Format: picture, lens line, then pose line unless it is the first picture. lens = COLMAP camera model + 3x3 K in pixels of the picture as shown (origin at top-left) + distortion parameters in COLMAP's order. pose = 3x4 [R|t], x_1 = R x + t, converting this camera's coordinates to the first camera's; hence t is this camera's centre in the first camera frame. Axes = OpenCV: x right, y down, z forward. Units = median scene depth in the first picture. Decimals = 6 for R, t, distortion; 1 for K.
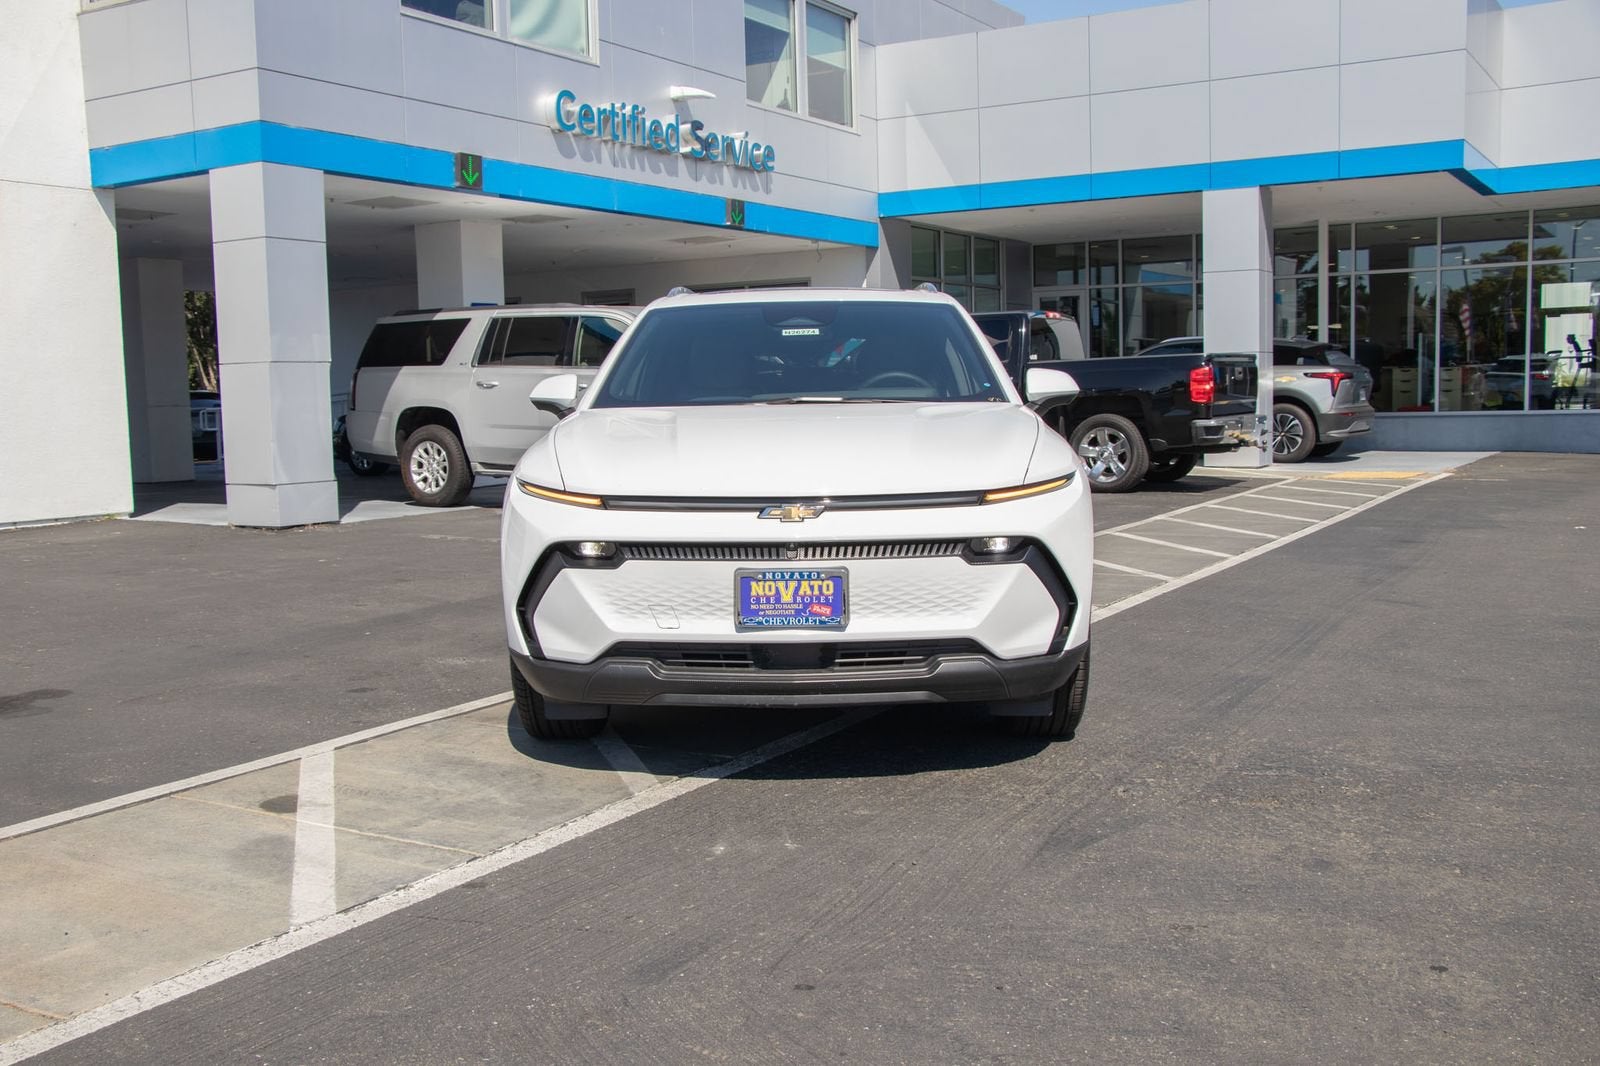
lens RADIAL K [[1605.4, 0, 801.7], [0, 1605.4, 539.4], [0, 0, 1]] dist [-0.014534, 0.000000]
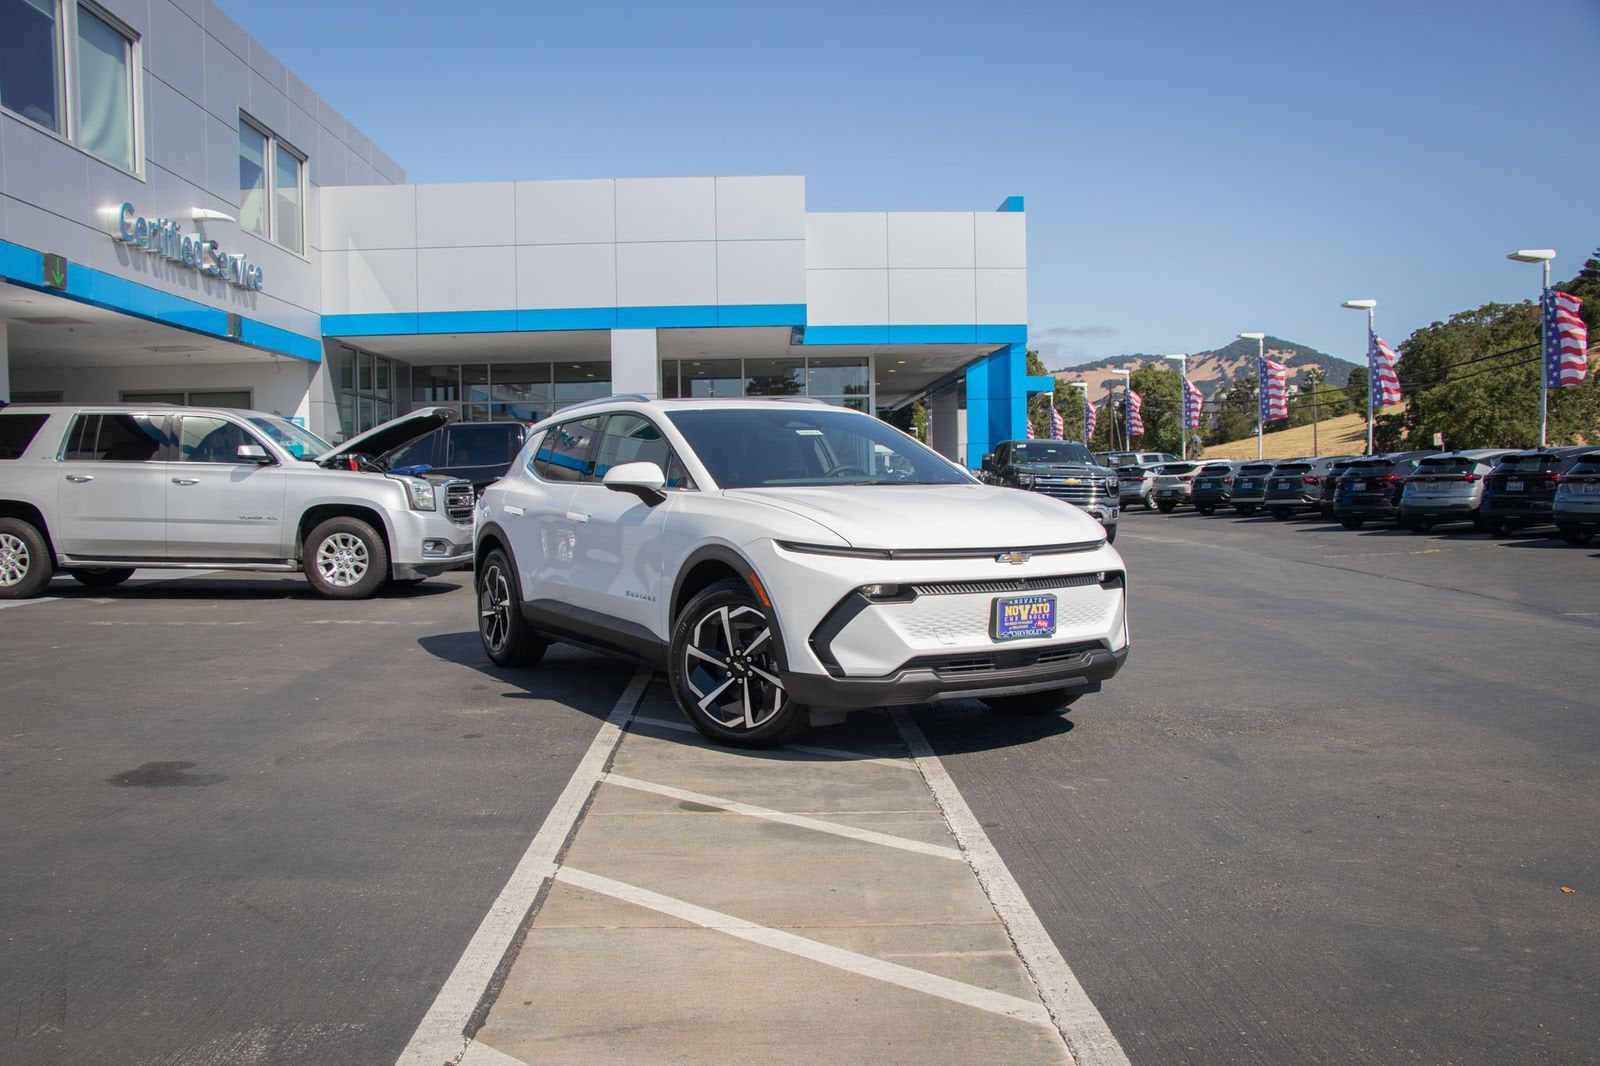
lens RADIAL K [[1384.0, 0, 808.8], [0, 1384.0, 544.8], [0, 0, 1]] dist [-0.113349, 0.103625]
pose [[0.839210, -0.019051, 0.543473, -0.270532], [0.048989, 0.997971, -0.040665, 0.004220], [-0.541596, 0.060751, 0.838441, 0.020984]]
